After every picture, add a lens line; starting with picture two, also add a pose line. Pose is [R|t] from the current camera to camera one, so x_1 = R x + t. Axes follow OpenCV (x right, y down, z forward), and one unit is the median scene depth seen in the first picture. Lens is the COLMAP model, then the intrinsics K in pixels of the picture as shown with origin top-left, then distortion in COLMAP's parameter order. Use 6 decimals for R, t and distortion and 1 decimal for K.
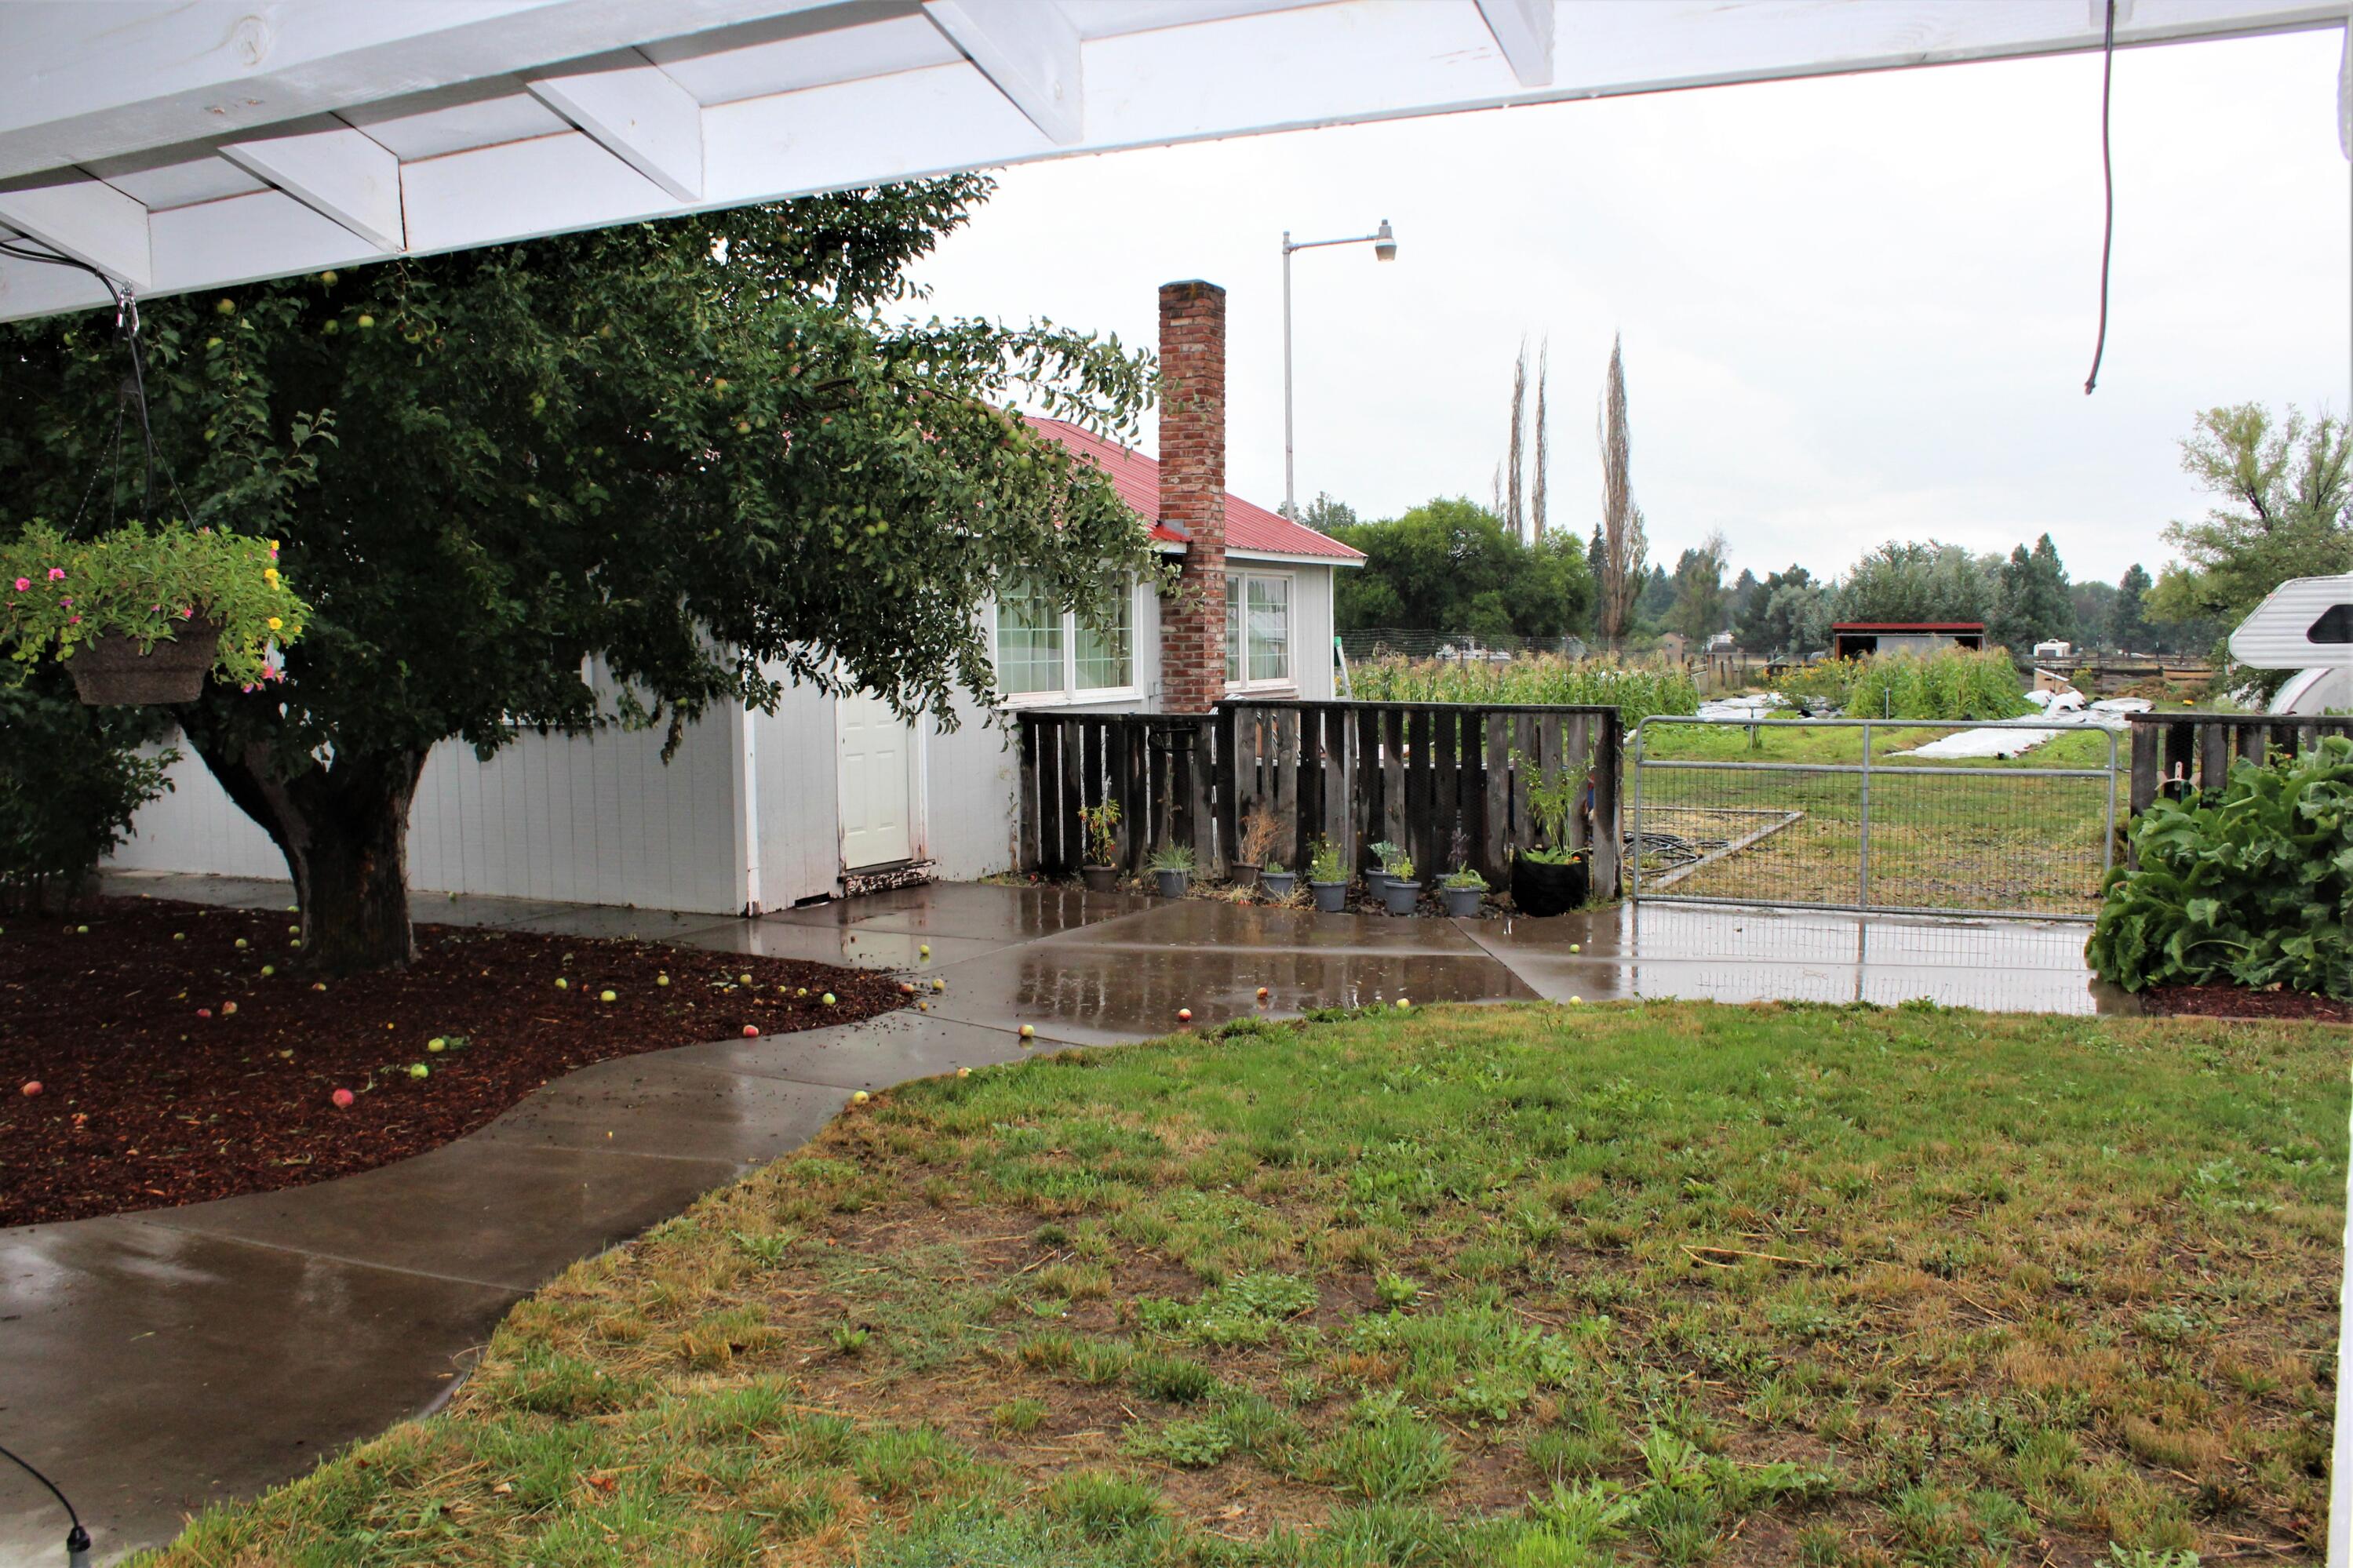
lens RADIAL K [[1994.1, 0, 1175.7], [0, 1994.1, 793.7], [0, 0, 1]] dist [-0.140135, 0.077734]
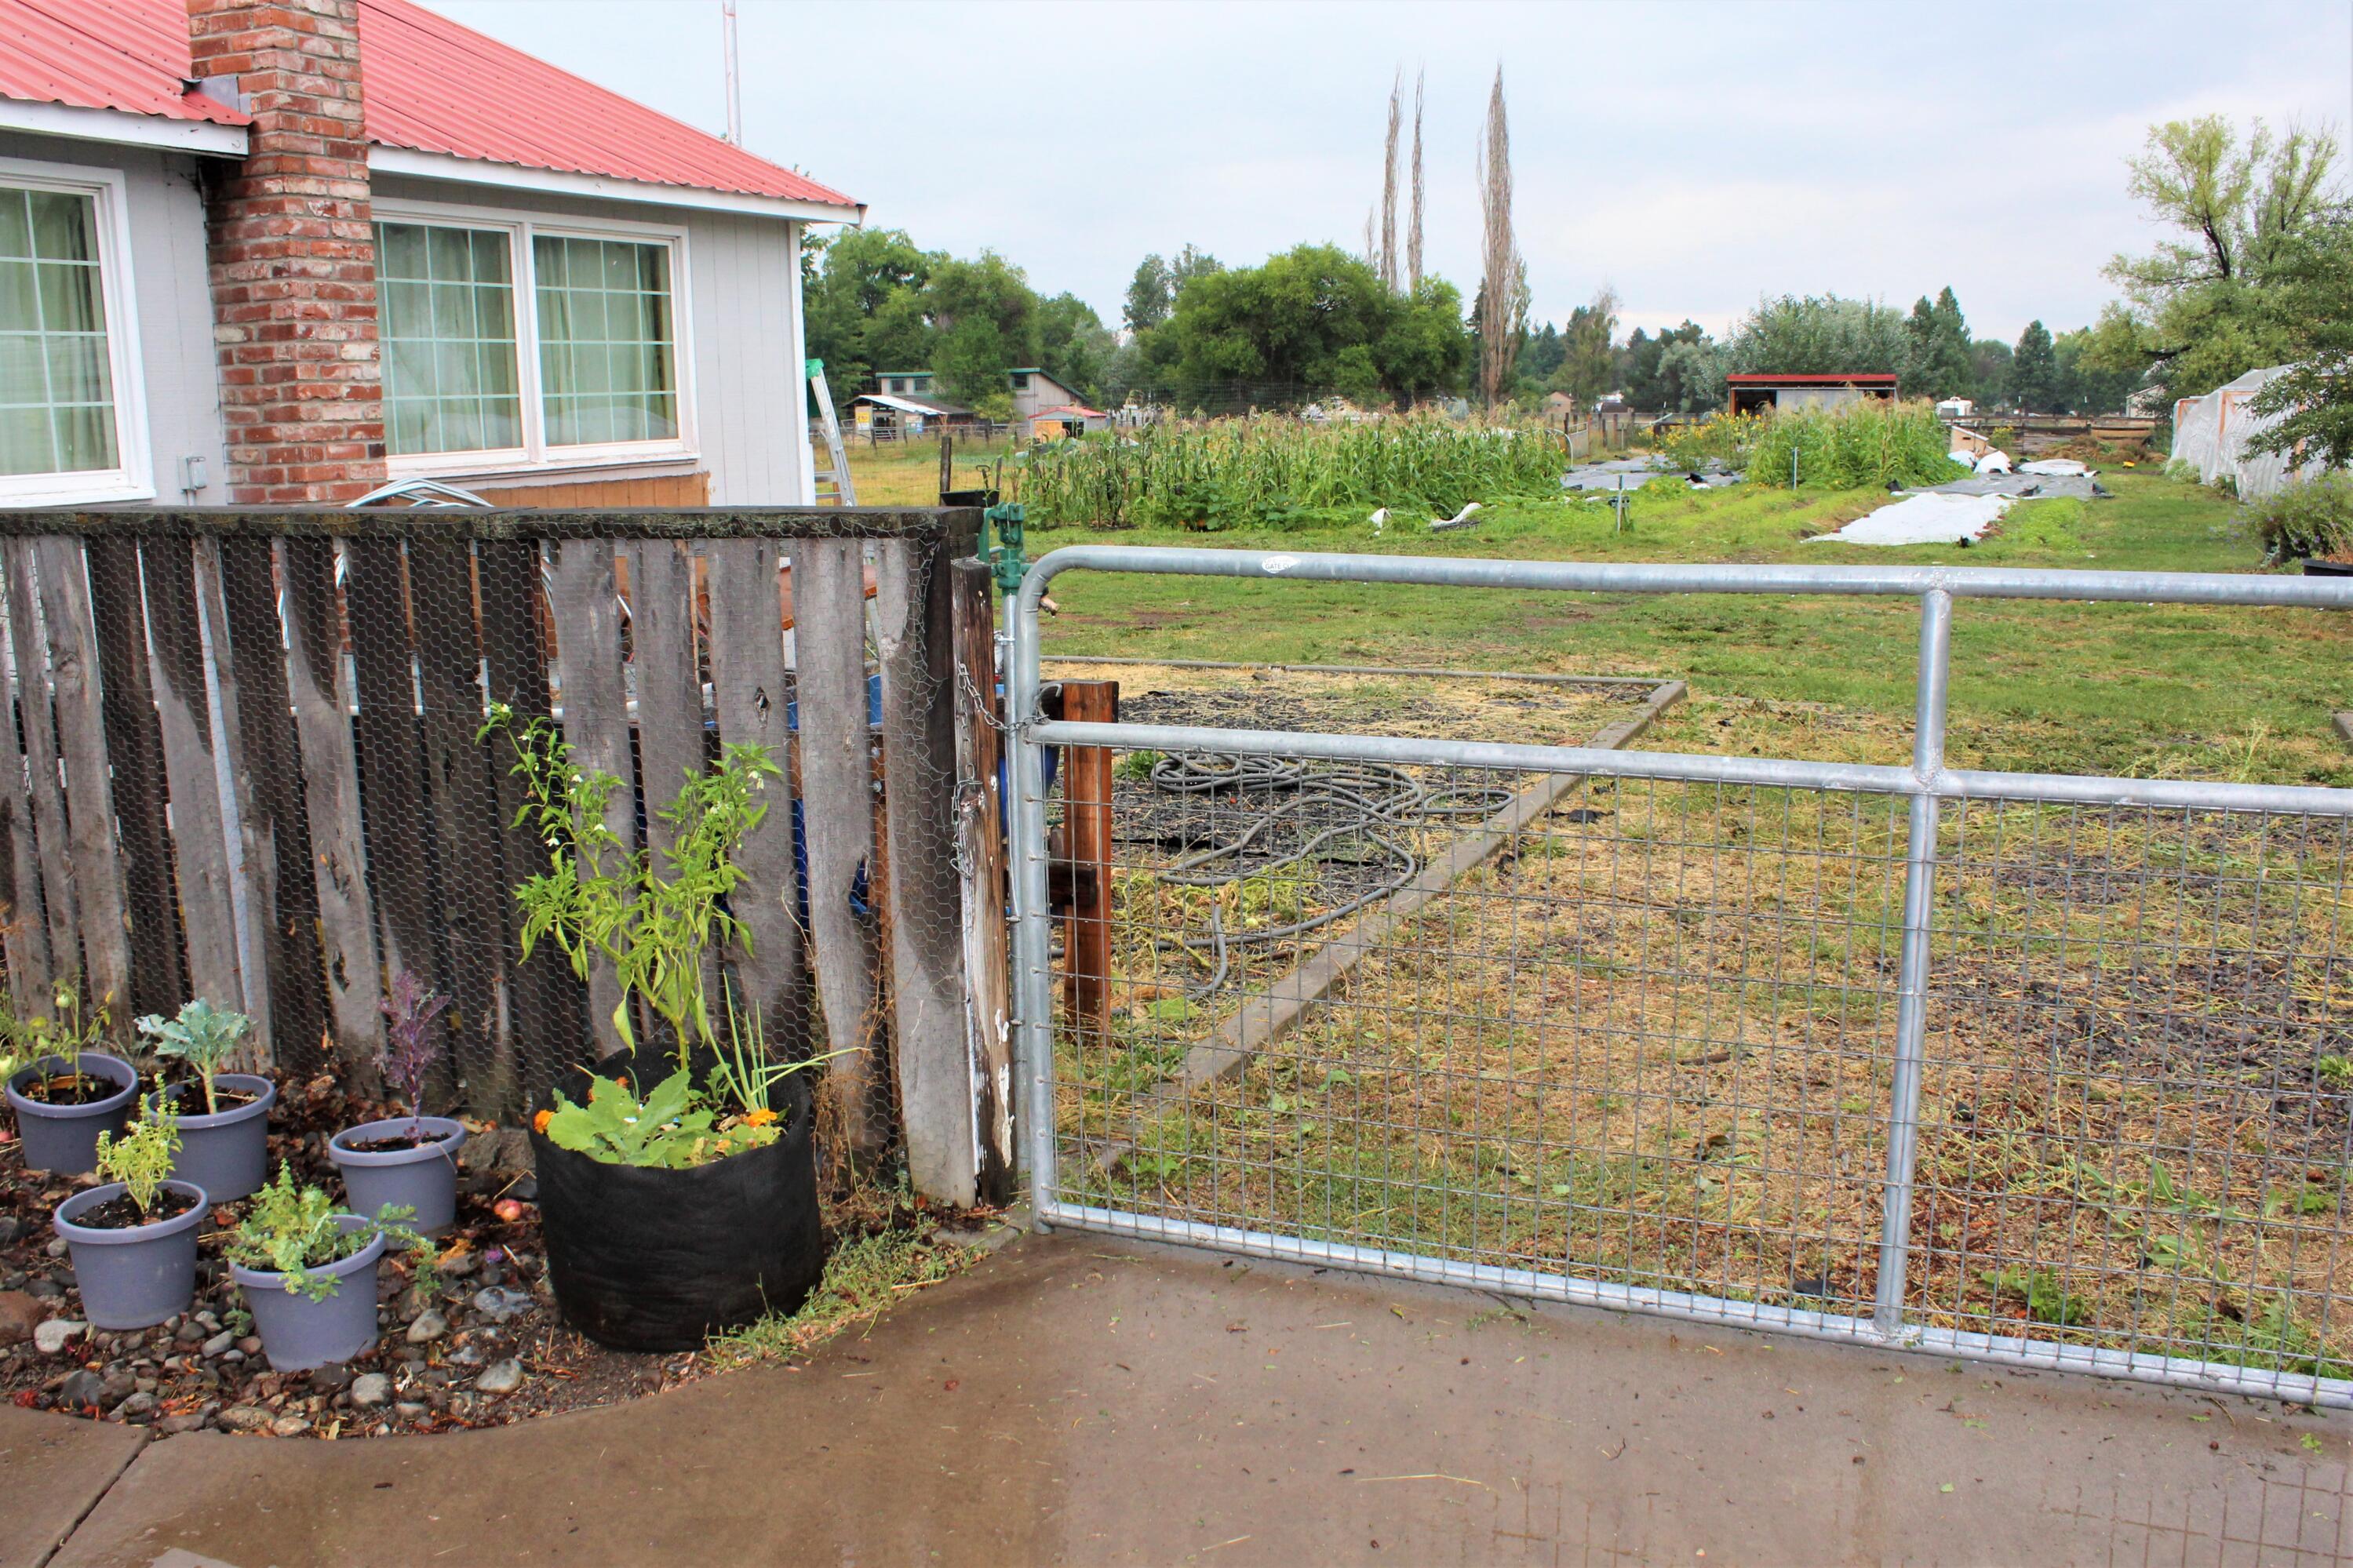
lens RADIAL K [[1994.1, 0, 1181.9], [0, 1994.1, 804.4], [0, 0, 1]] dist [-0.140135, 0.077734]
pose [[0.998303, -0.021383, 0.054159, 0.035594], [0.014661, 0.992471, 0.121599, -0.005560], [-0.056351, -0.120598, 0.991101, 0.109344]]
